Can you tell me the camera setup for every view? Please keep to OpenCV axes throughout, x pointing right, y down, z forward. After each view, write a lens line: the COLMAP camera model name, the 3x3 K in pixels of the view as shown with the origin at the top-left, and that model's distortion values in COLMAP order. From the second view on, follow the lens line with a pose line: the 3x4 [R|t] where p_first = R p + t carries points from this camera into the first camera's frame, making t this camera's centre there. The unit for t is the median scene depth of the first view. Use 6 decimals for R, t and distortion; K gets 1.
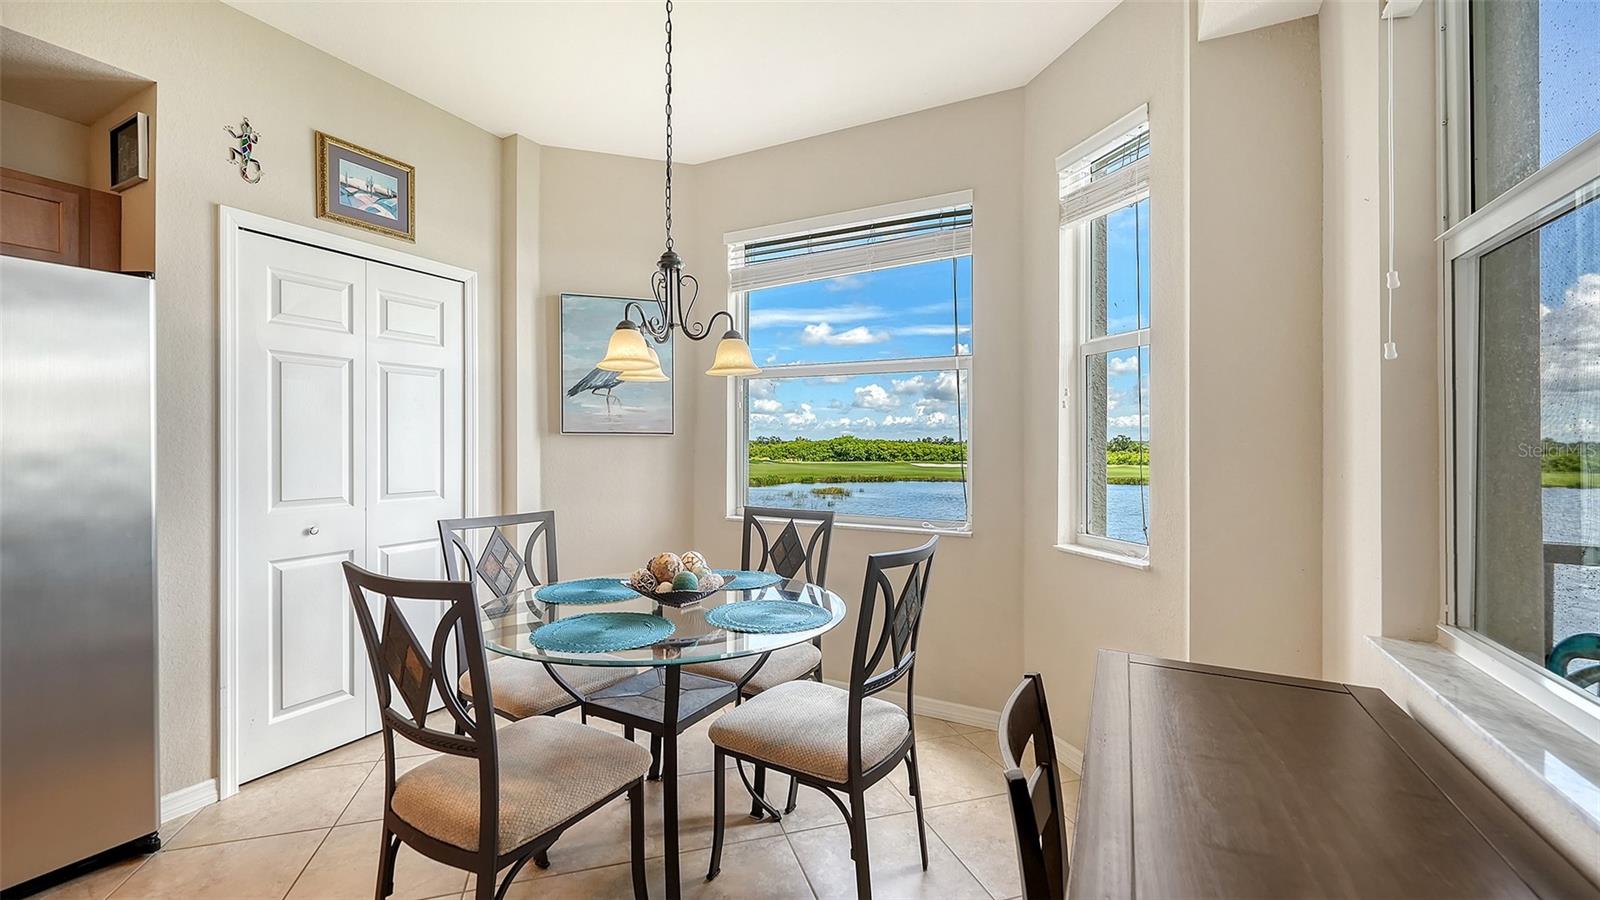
lens RADIAL K [[636.4, 0, 791.5], [0, 636.4, 447.0], [0, 0, 1]] dist [0.001697, 0.000018]
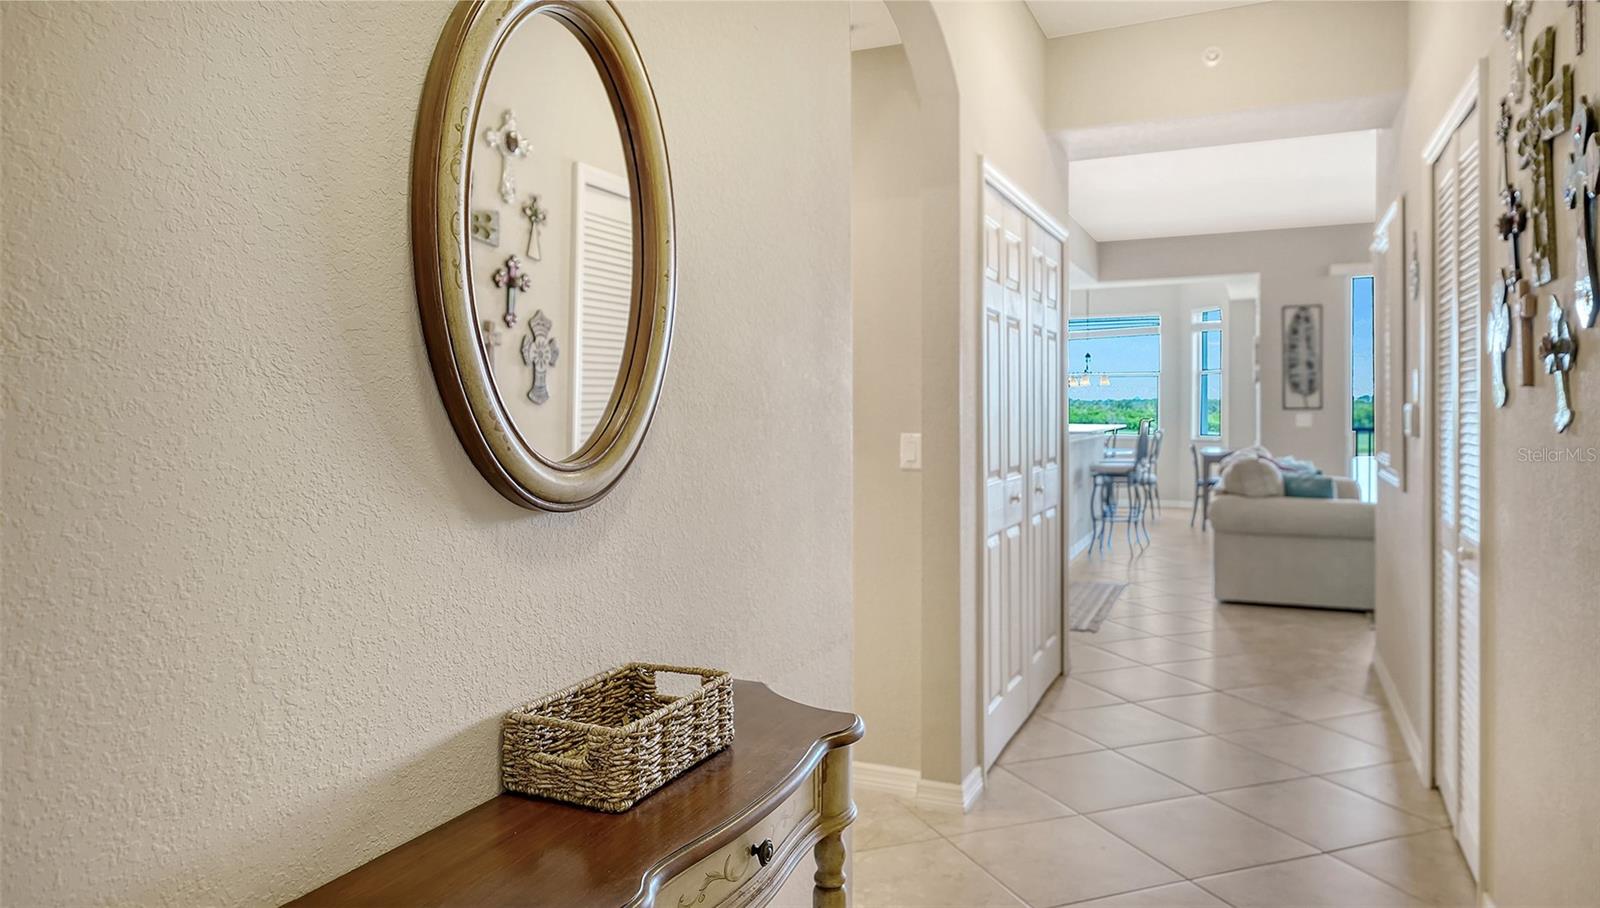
lens RADIAL K [[1005.3, 0, 799.9], [0, 1005.3, 423.6], [0, 0, 1]] dist [0.002038, 0.000560]
pose [[0.998132, -0.006910, 0.060695, -1.623695], [0.006233, 0.999916, 0.011335, 0.015073], [-0.060769, -0.010936, 0.998092, -3.433057]]
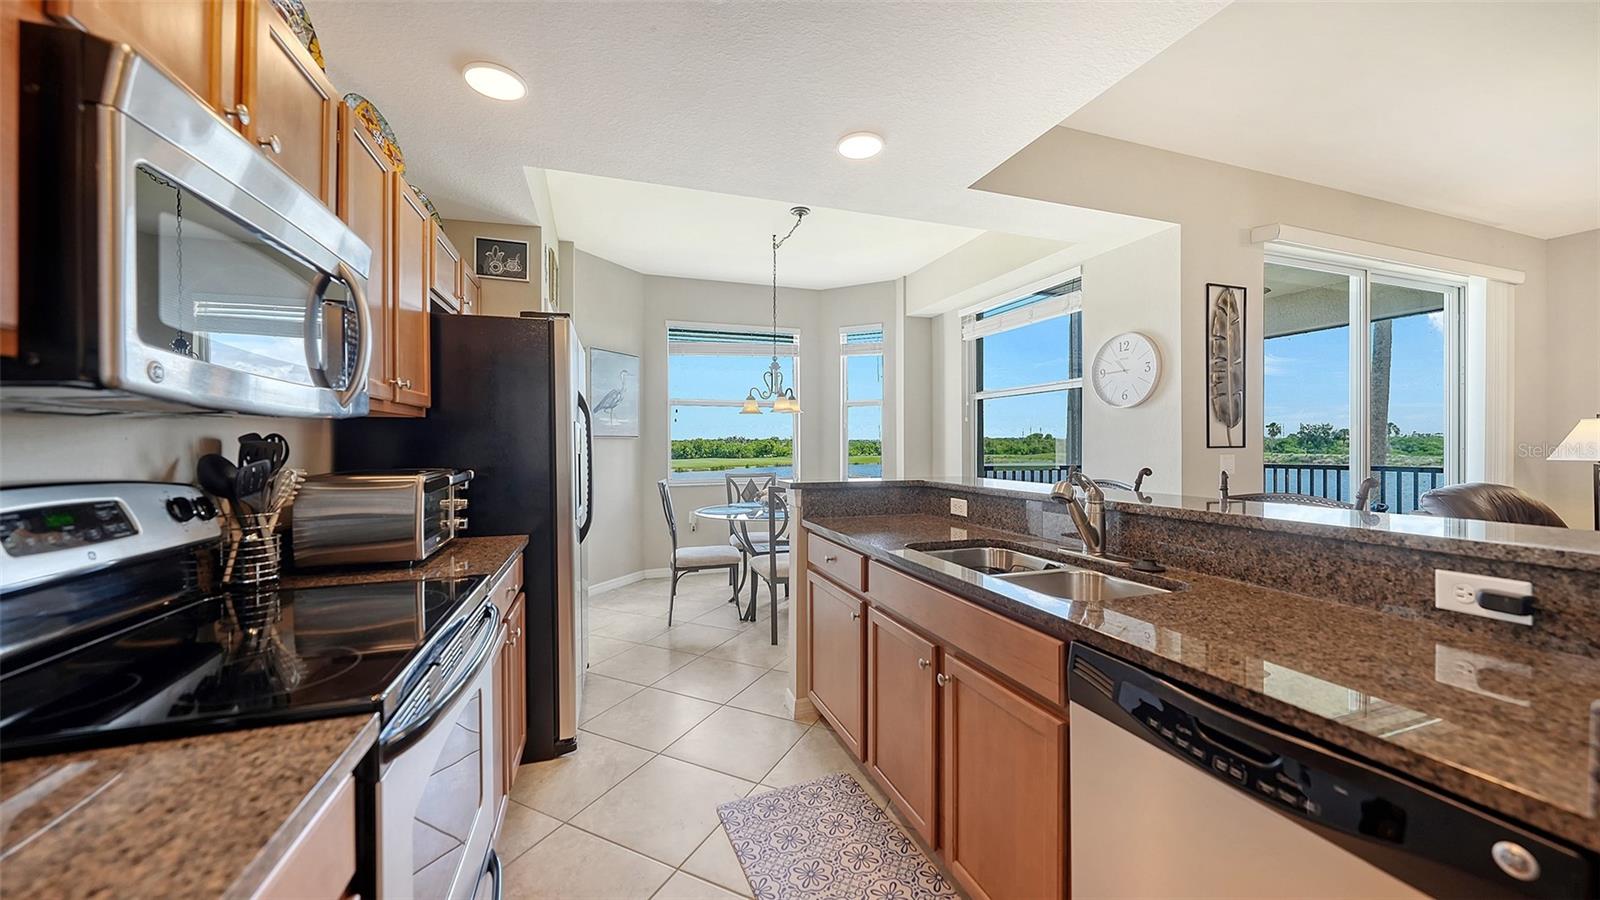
lens RADIAL K [[564.9, 0, 791.8], [0, 564.9, 442.5], [0, 0, 1]] dist [-0.001235, -0.000121]
pose [[0.688253, -0.004771, 0.725455, -1.269234], [0.008783, 0.999960, -0.001756, -0.000910], [-0.725418, 0.007580, 0.688267, -0.381454]]
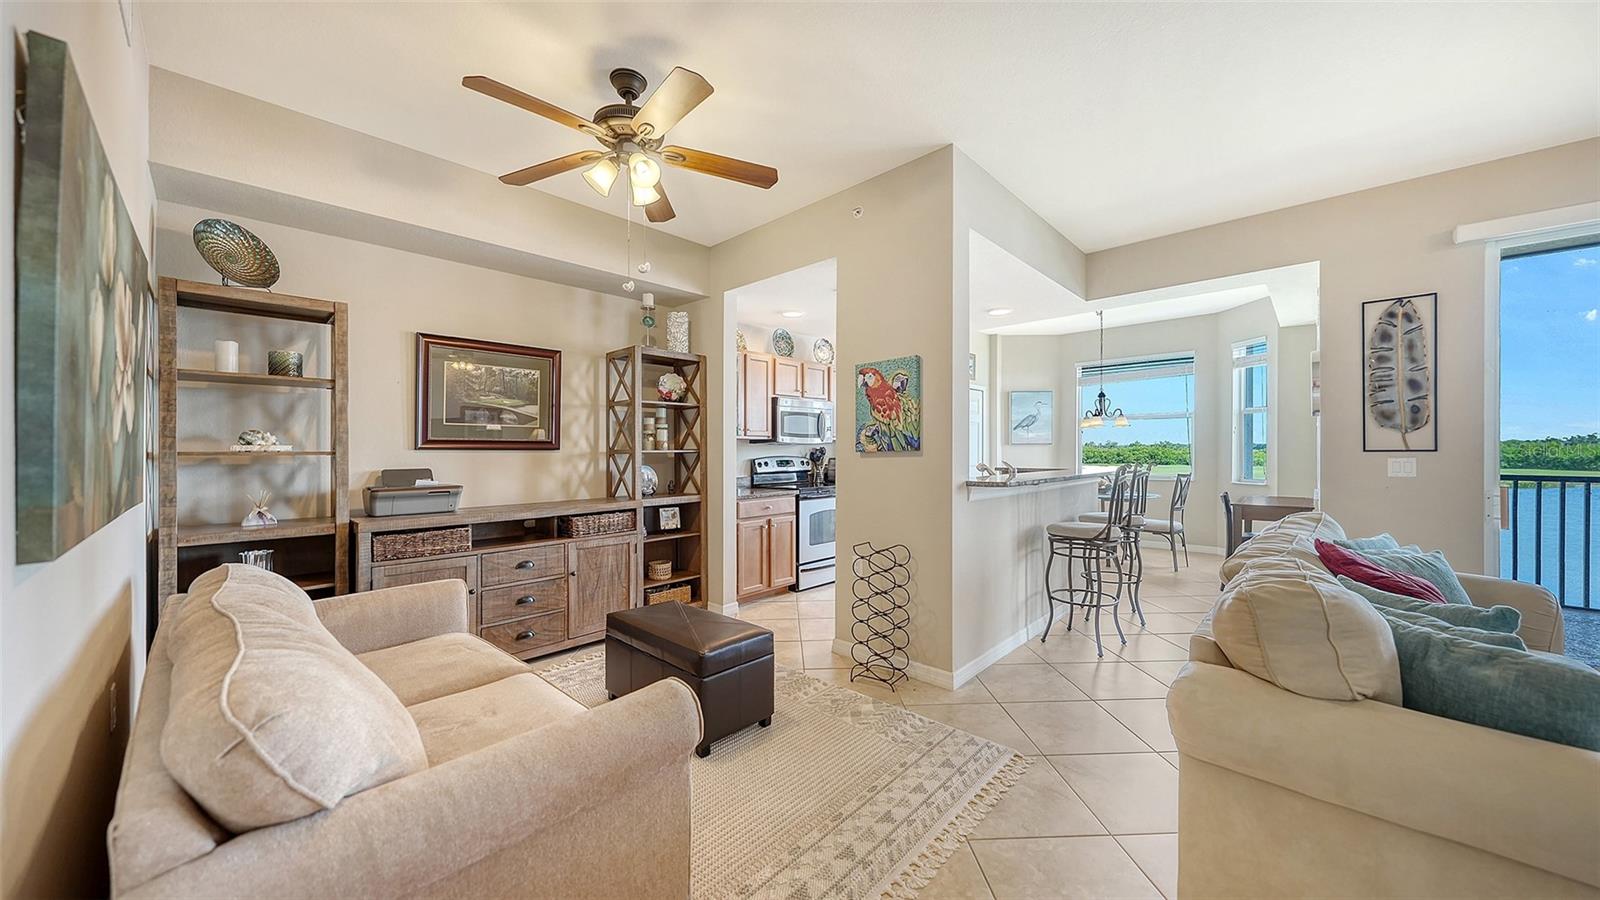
lens RADIAL K [[554.4, 0, 809.2], [0, 554.4, 457.1], [0, 0, 1]] dist [0.000231, -0.000385]
pose [[0.966981, -0.005921, -0.254781, -0.724722], [0.008176, 0.999936, 0.007792, 0.008012], [0.254719, -0.009618, 0.966967, -1.752214]]
